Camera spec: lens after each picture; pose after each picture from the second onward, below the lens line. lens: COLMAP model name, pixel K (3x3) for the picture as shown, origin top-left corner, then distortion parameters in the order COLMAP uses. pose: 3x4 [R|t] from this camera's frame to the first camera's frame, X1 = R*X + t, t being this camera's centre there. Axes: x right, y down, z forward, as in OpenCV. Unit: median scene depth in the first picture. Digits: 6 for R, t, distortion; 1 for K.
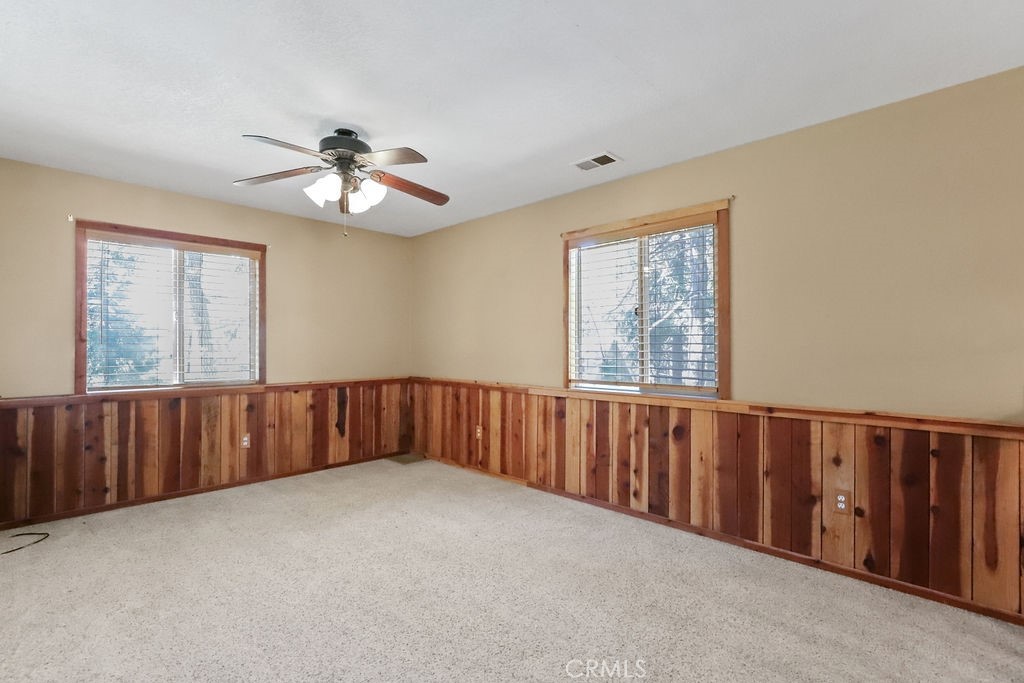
lens RADIAL K [[473.2, 0, 497.4], [0, 473.2, 346.4], [0, 0, 1]] dist [-0.032009, 0.010654]
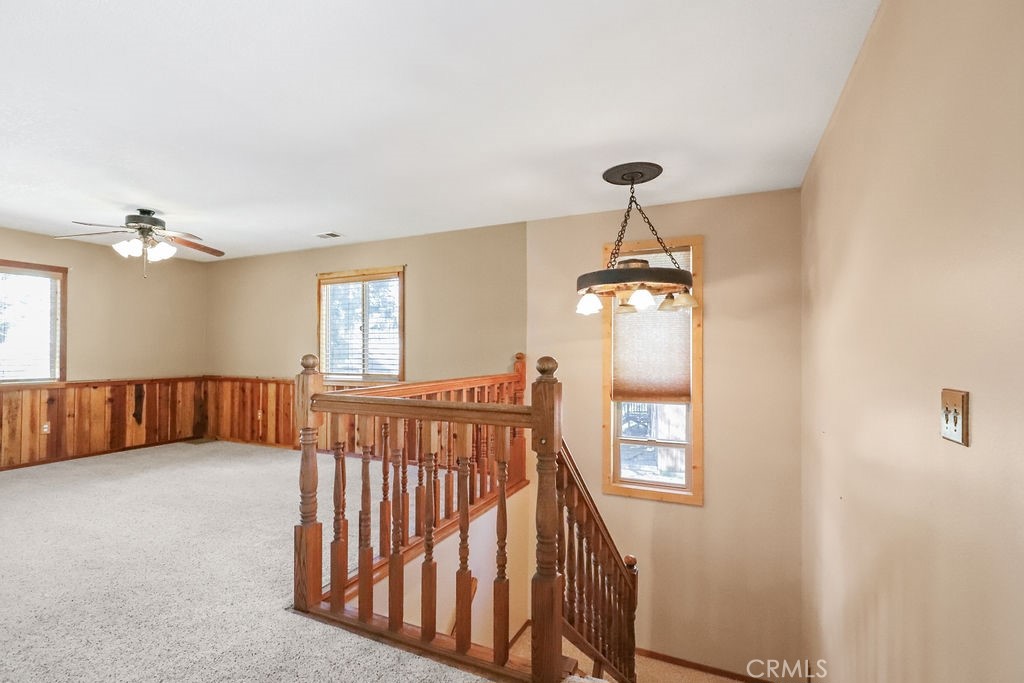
lens RADIAL K [[473.2, 0, 497.4], [0, 473.2, 346.4], [0, 0, 1]] dist [-0.032009, 0.010654]
pose [[0.941352, 0.004243, 0.337399, 0.155273], [-0.000098, 0.999924, -0.012302, 0.003997], [-0.337426, 0.011547, 0.941281, -0.513212]]
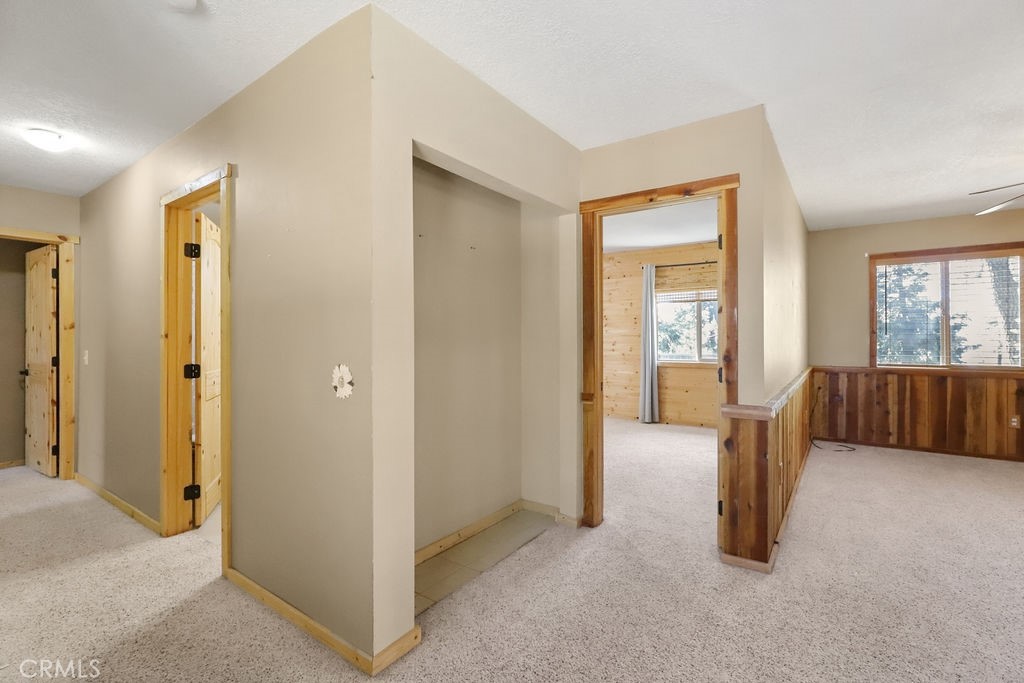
lens RADIAL K [[470.3, 0, 528.7], [0, 470.3, 334.3], [0, 0, 1]] dist [-0.001146, 0.000515]
pose [[0.193114, -0.007582, -0.981147, 0.320976], [0.002425, 0.999971, -0.007250, 0.000298], [0.981173, -0.000979, 0.193126, -0.329648]]
